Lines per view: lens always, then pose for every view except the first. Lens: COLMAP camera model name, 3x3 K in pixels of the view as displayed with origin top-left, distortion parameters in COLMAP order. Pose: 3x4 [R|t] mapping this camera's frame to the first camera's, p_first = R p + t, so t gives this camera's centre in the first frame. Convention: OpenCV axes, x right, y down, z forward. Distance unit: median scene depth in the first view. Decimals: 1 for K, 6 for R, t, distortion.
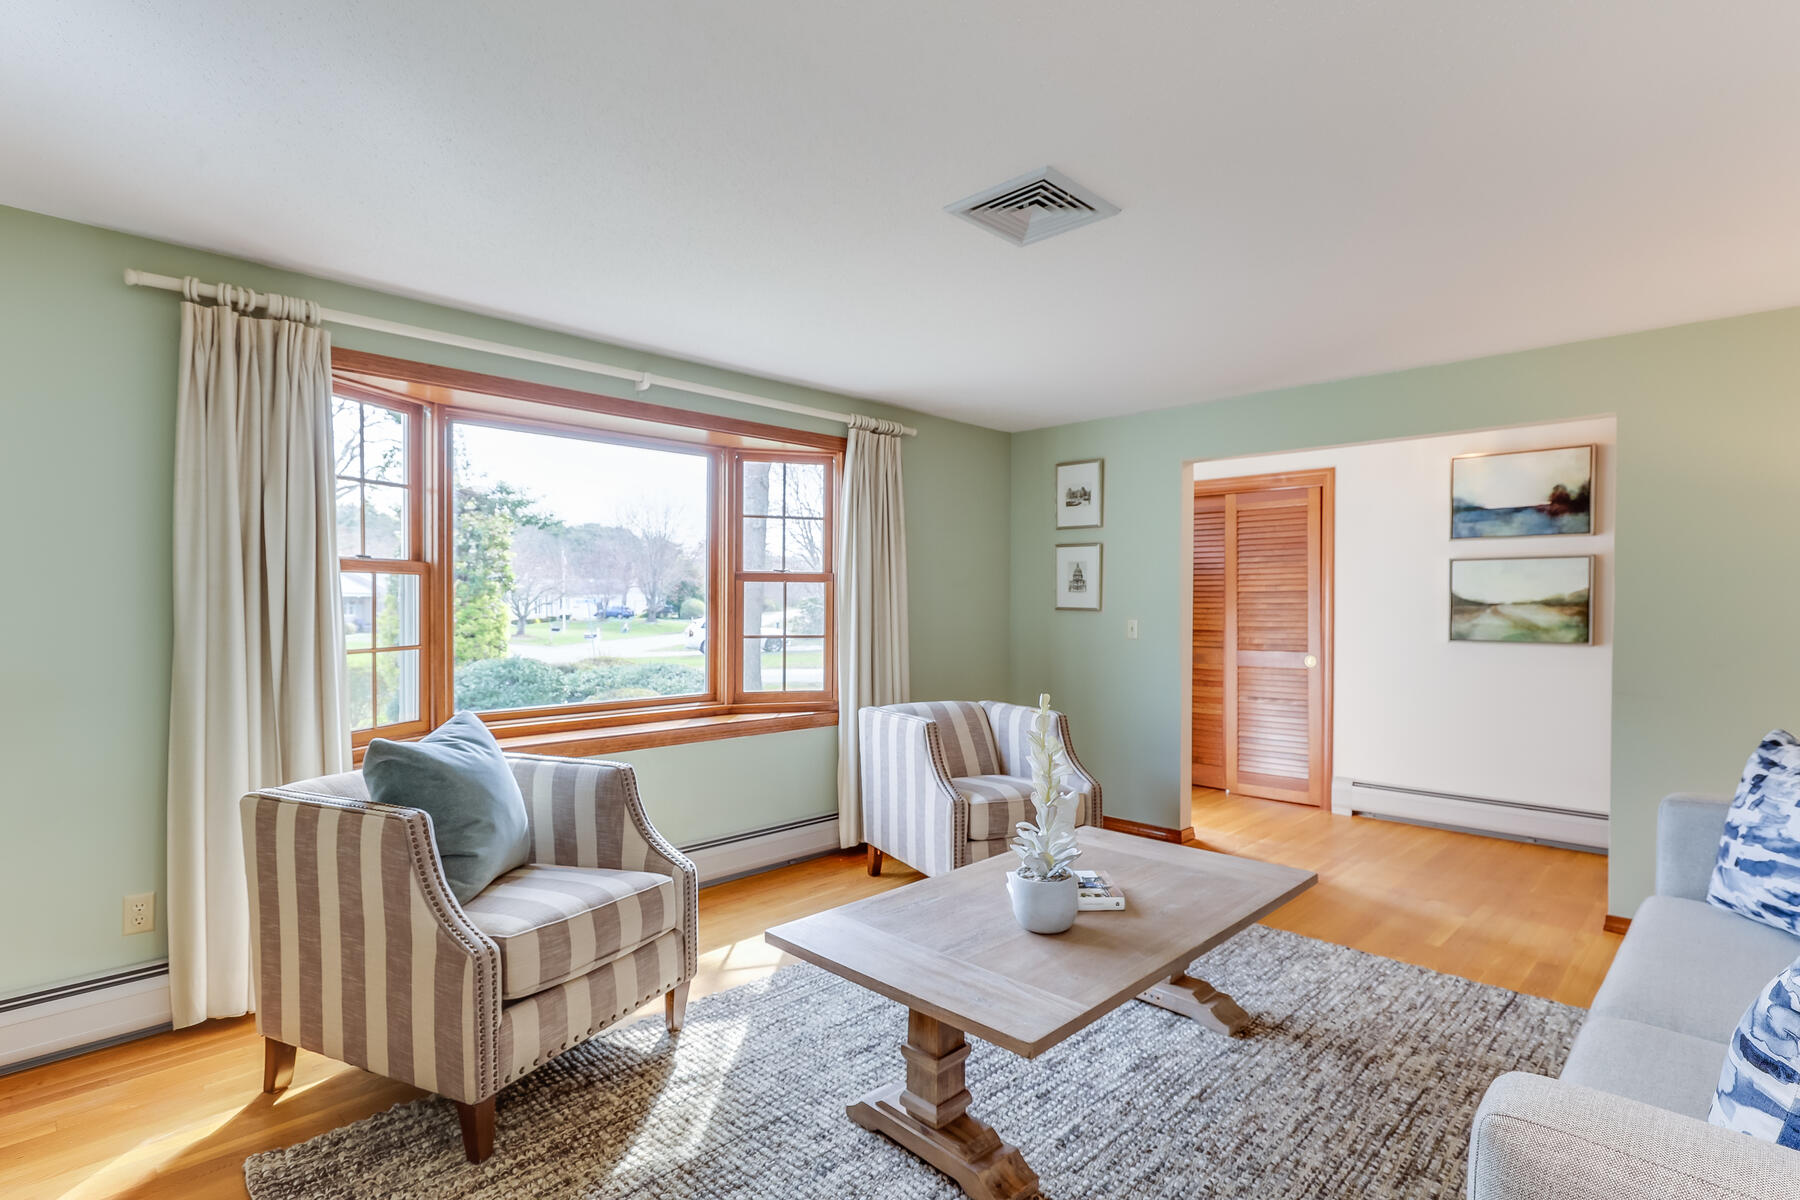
lens RADIAL K [[903.1, 0, 903.1], [0, 903.1, 604.1], [0, 0, 1]] dist [-0.025954, -0.000323]
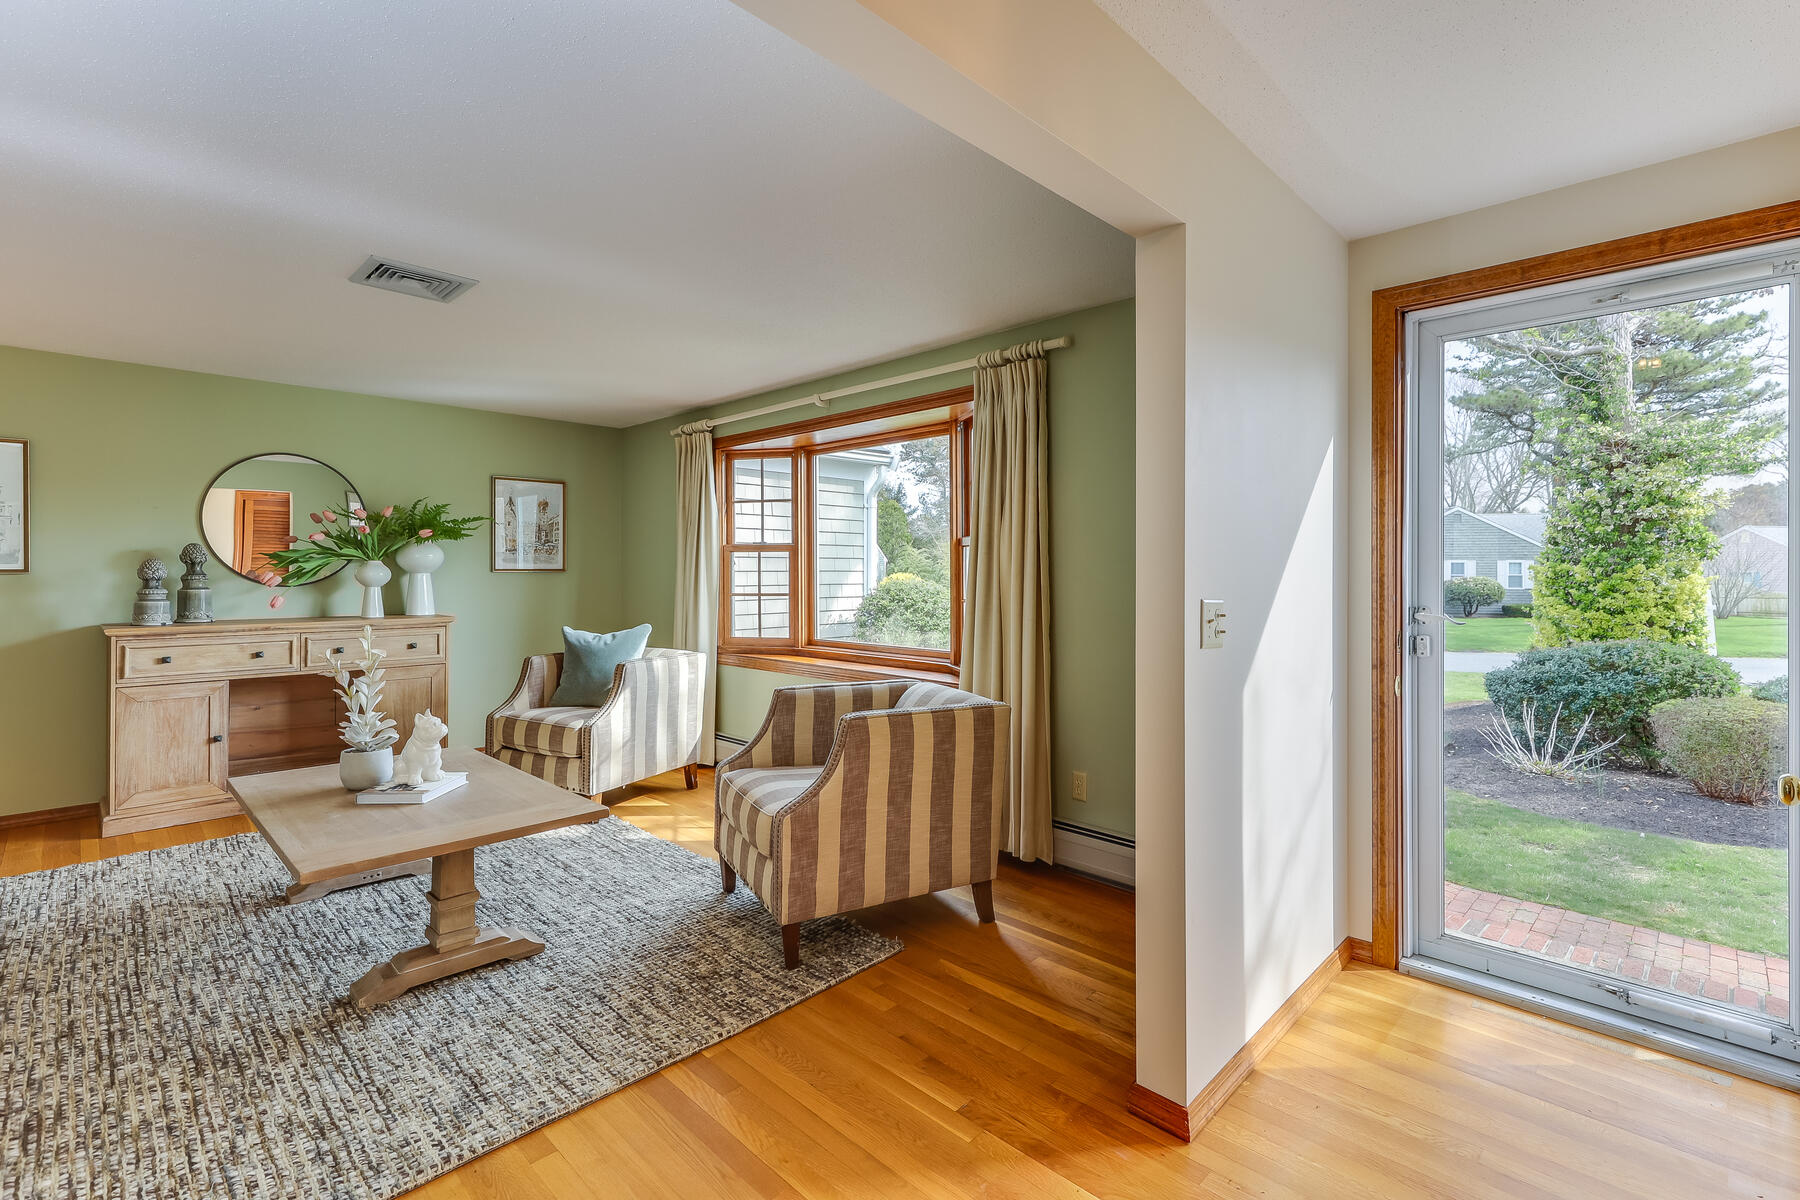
lens RADIAL K [[798.7, 0, 904.2], [0, 798.7, 588.7], [0, 0, 1]] dist [0.004386, 0.000588]
pose [[0.012761, 0.020361, -0.999711, 0.945350], [-0.003143, 0.999789, 0.020323, 0.001849], [0.999914, 0.002883, 0.012822, 1.199195]]
